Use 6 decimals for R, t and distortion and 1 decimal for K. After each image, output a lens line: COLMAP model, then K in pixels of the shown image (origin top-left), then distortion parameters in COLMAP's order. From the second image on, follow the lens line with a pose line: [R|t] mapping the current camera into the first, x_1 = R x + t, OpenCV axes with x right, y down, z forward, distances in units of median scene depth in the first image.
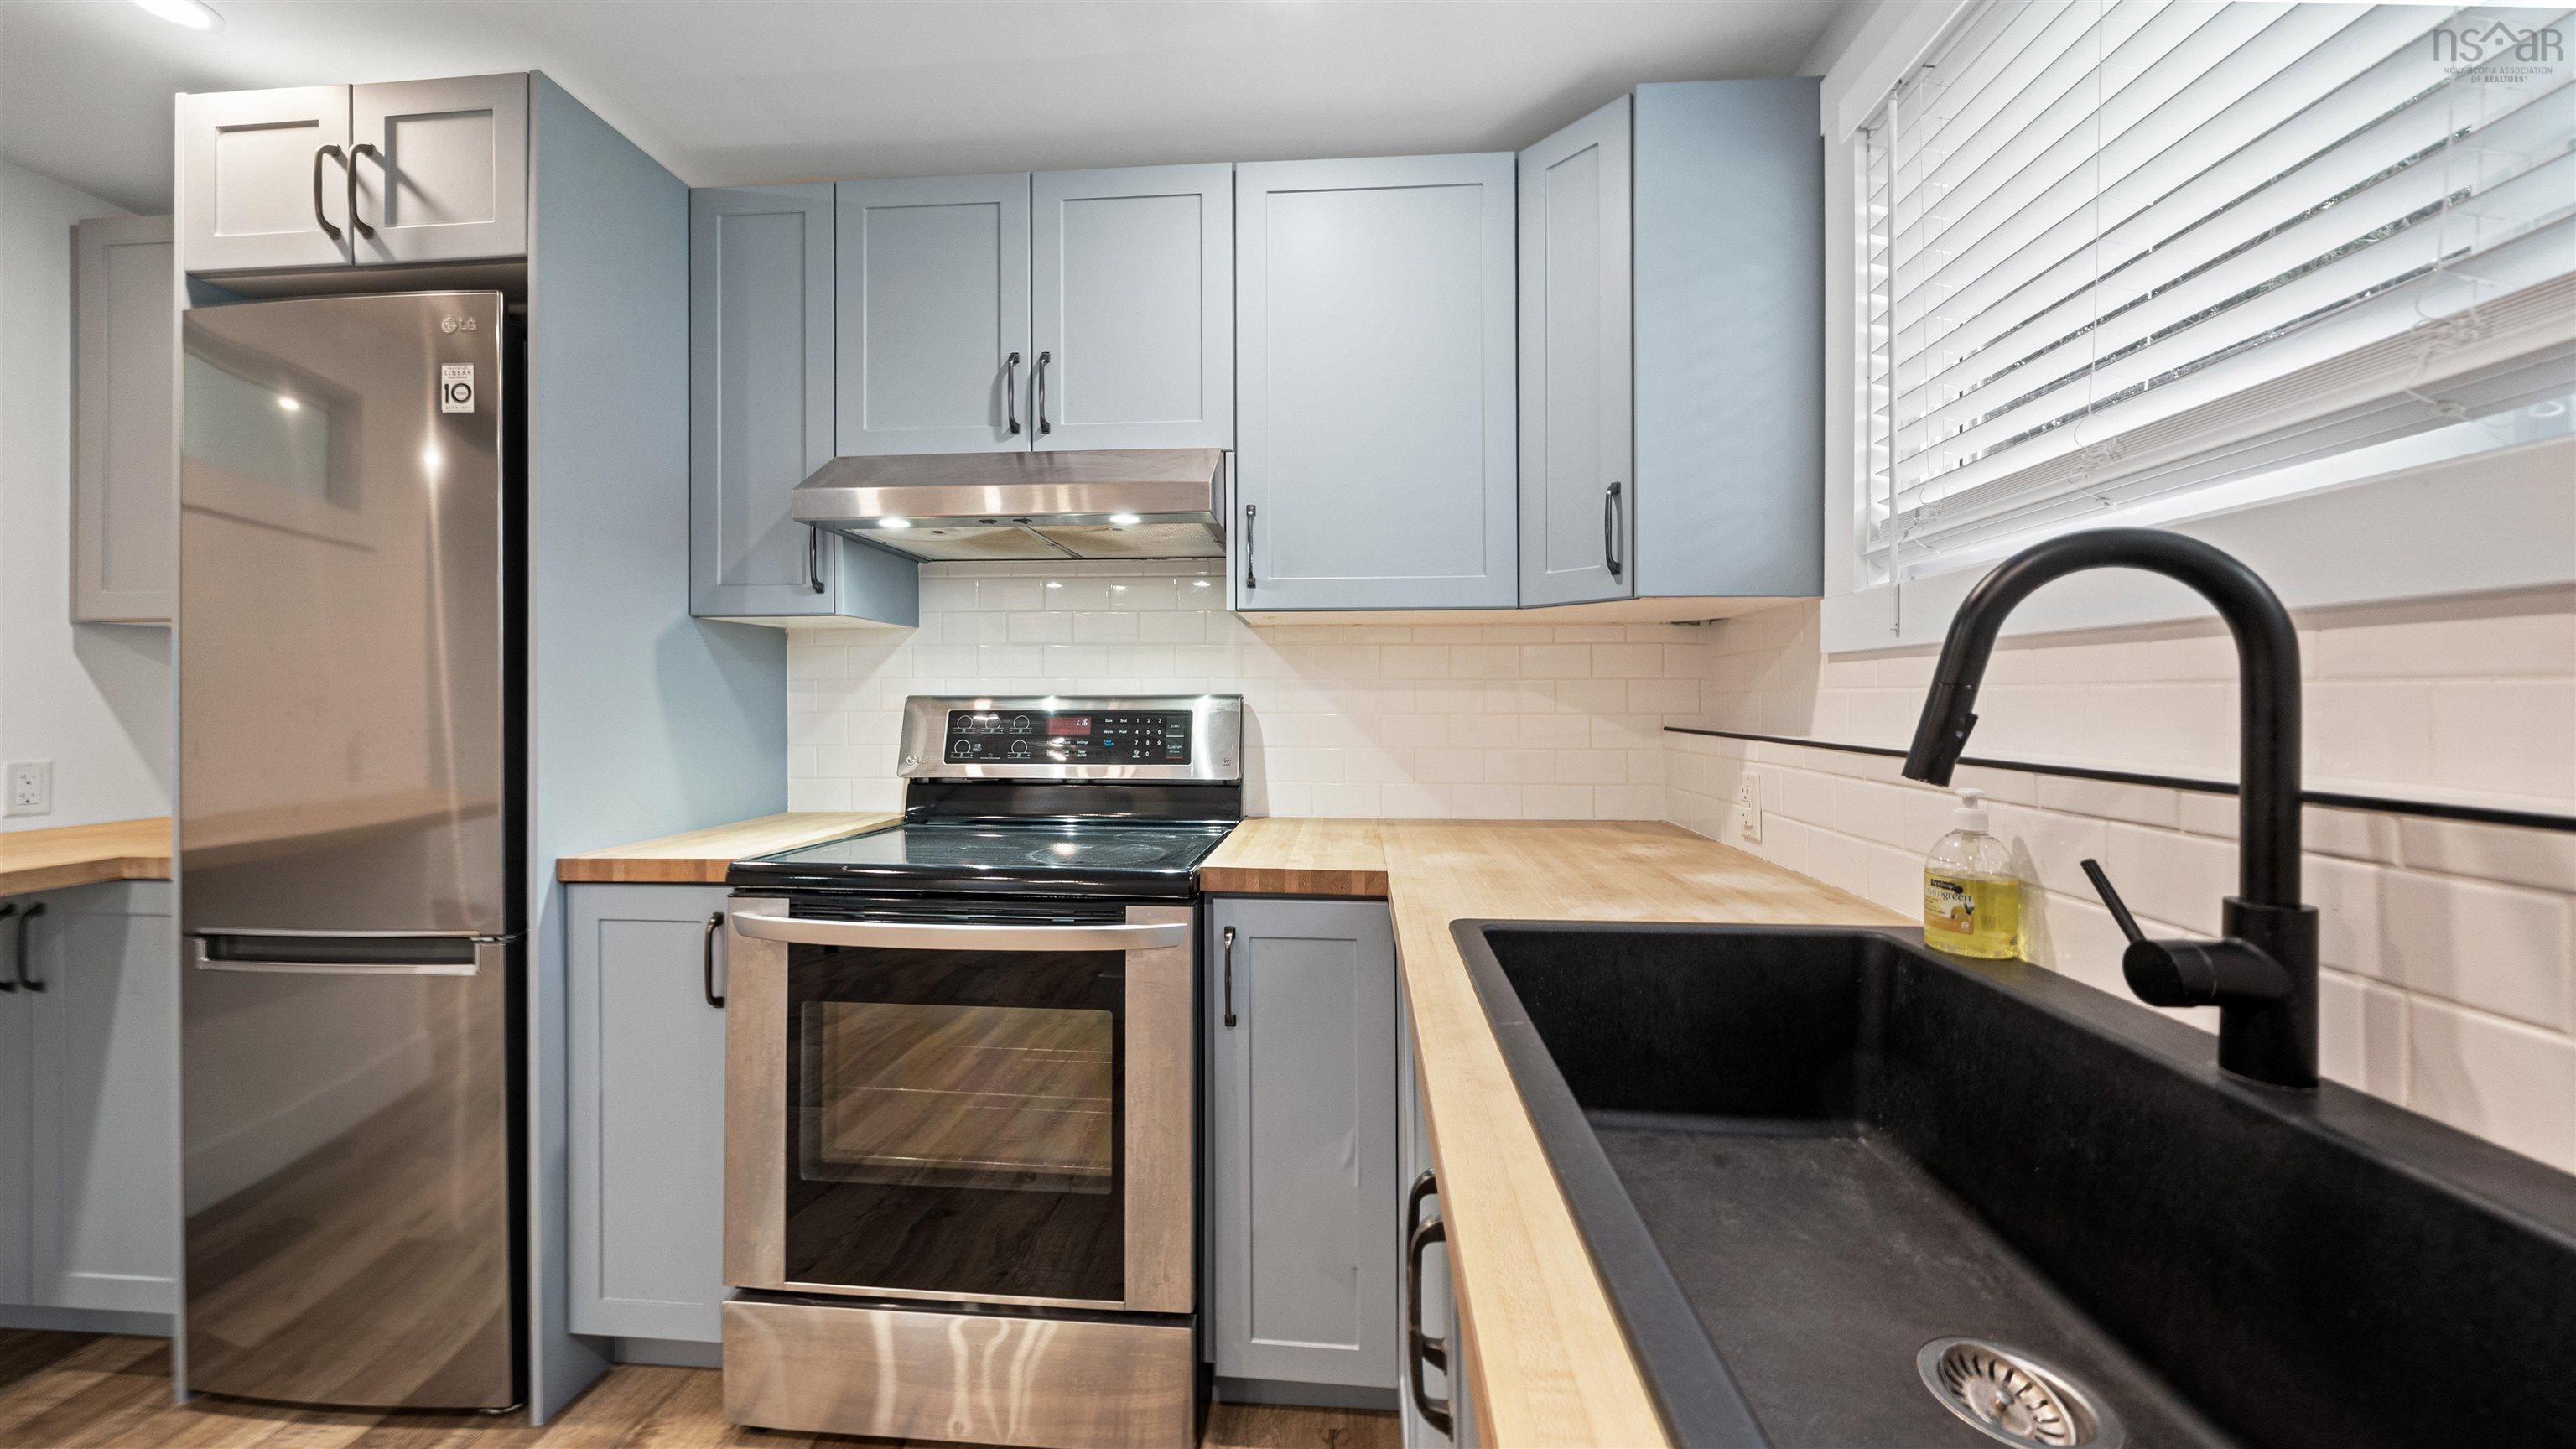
lens RADIAL K [[911.9, 0, 1291.5], [0, 911.9, 705.9], [0, 0, 1]] dist [-0.004666, -0.000971]
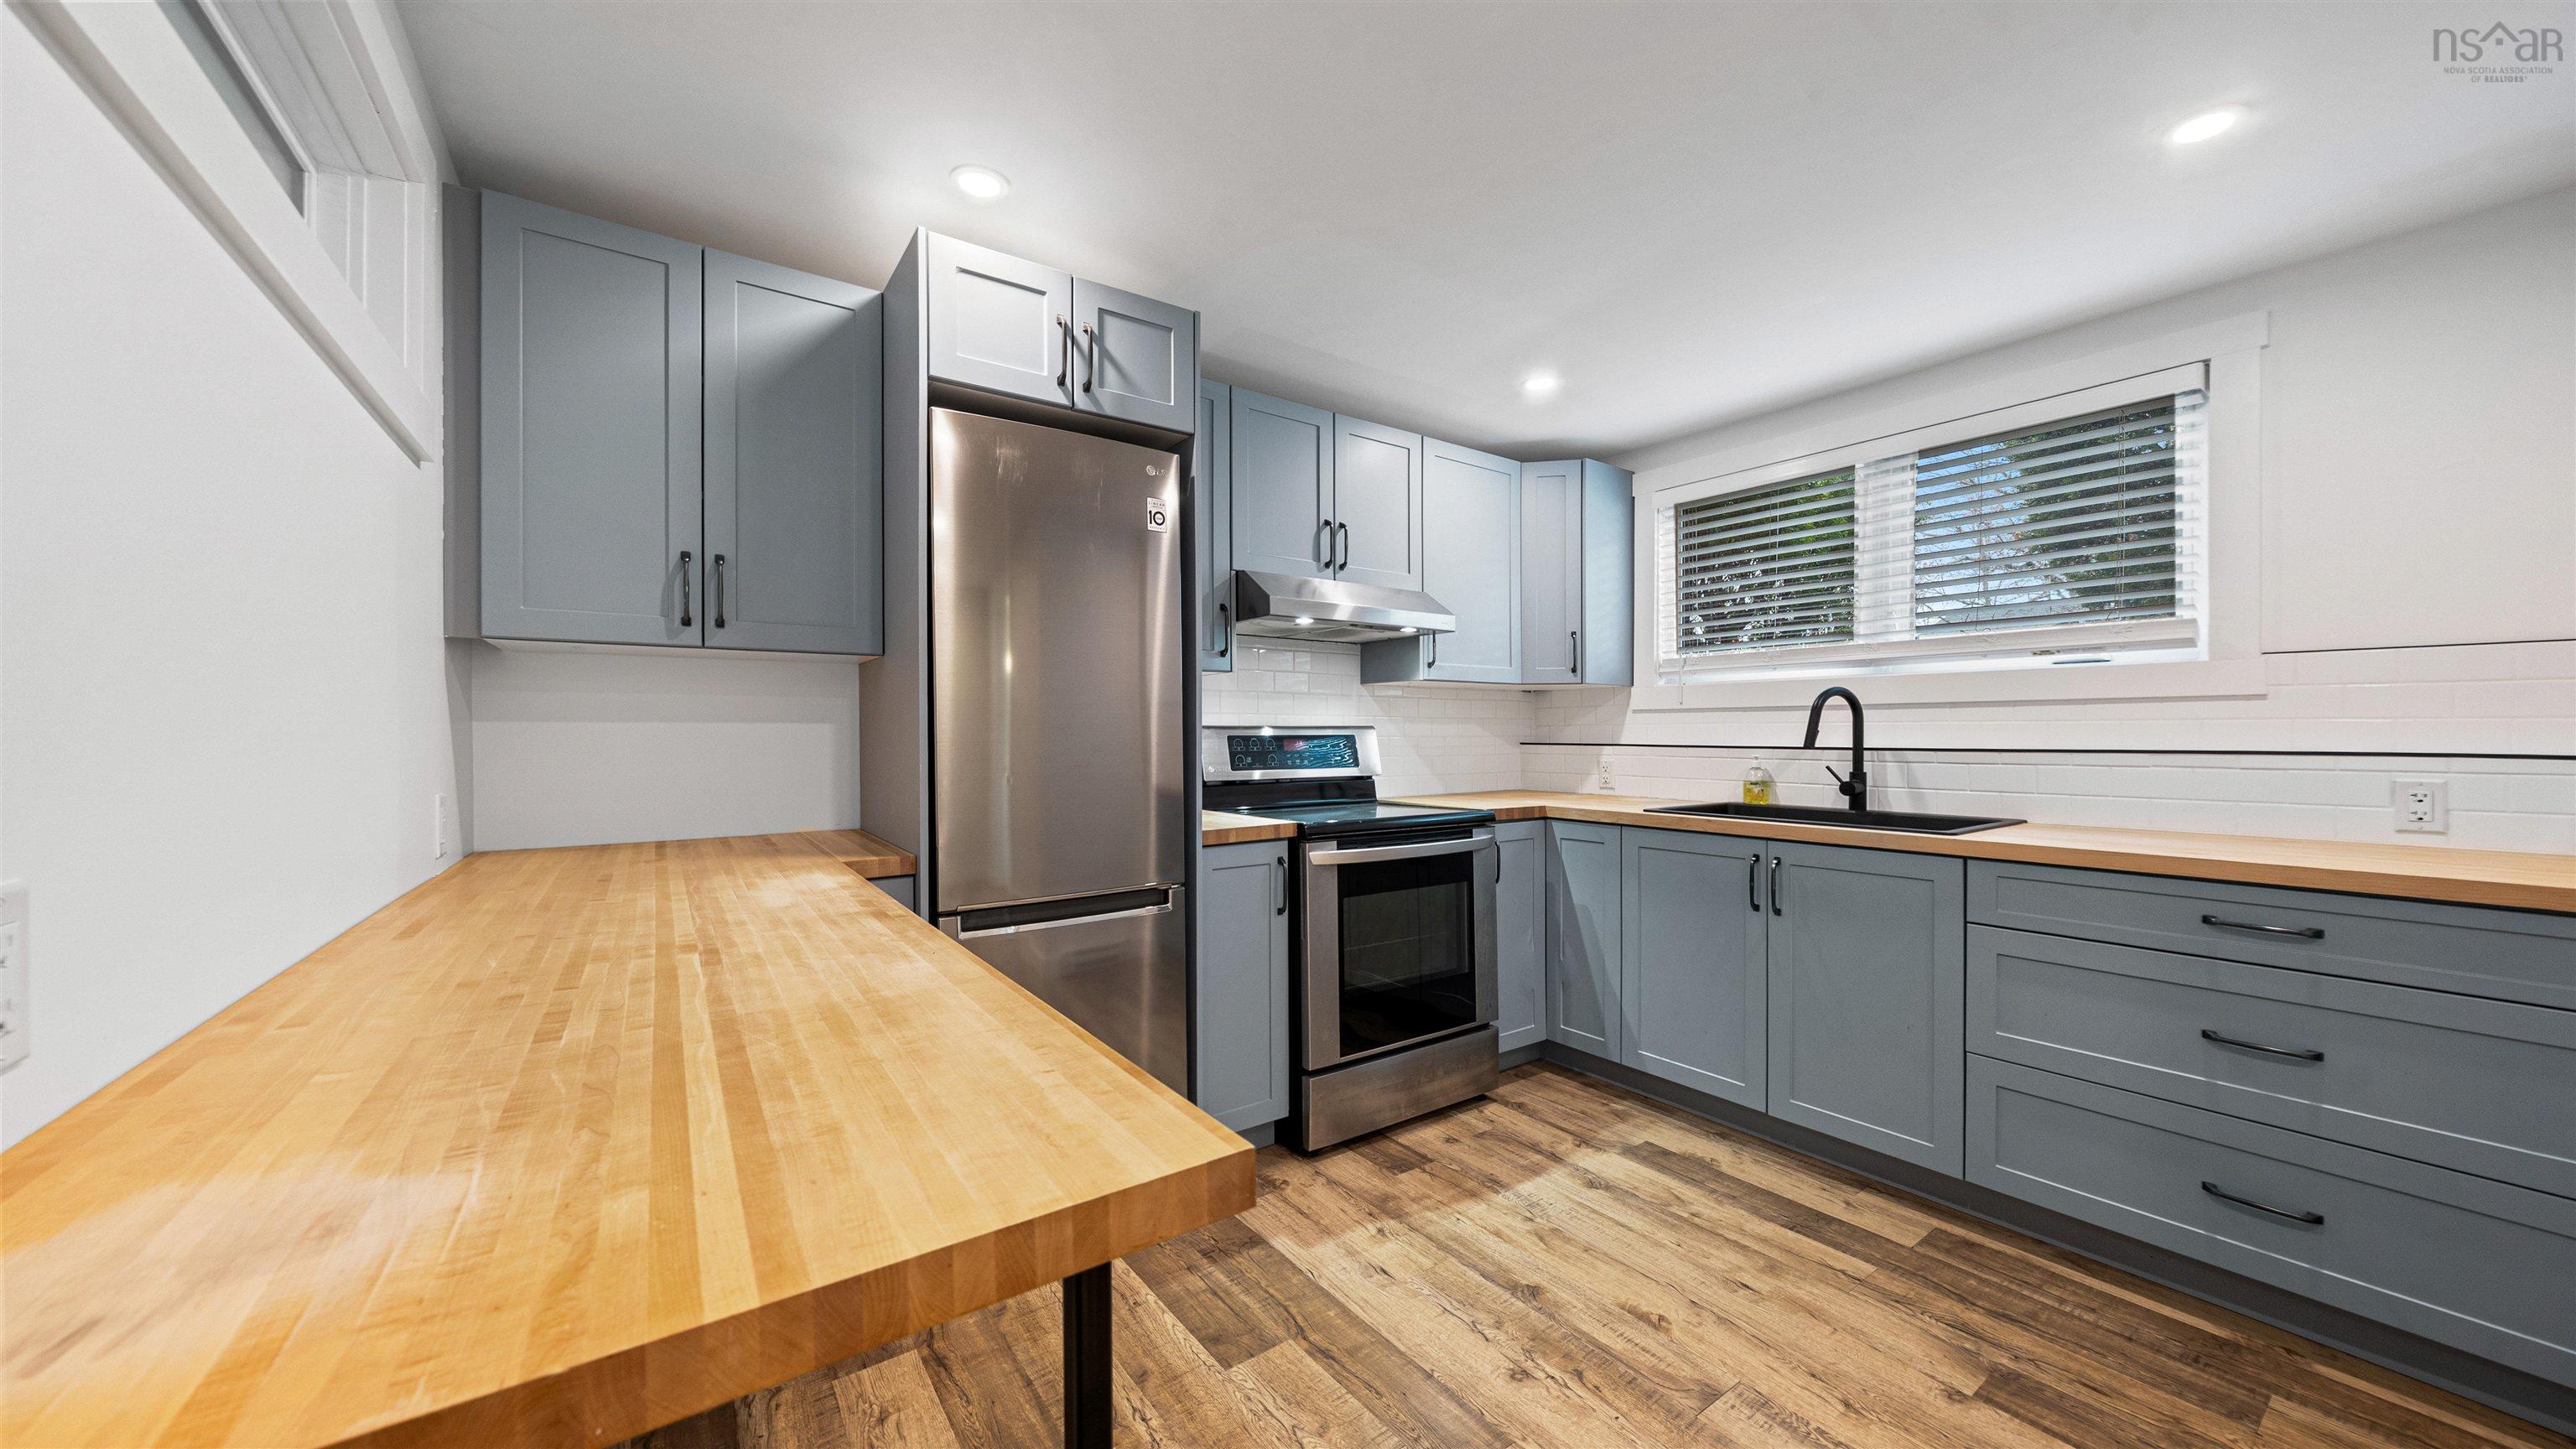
lens RADIAL K [[911.9, 0, 1271.7], [0, 911.9, 748.5], [0, 0, 1]] dist [-0.004666, -0.000971]
pose [[0.768567, -0.011516, 0.639666, -1.699817], [0.007622, 0.999932, 0.008844, 0.018040], [-0.639724, -0.001922, 0.768602, -0.253666]]
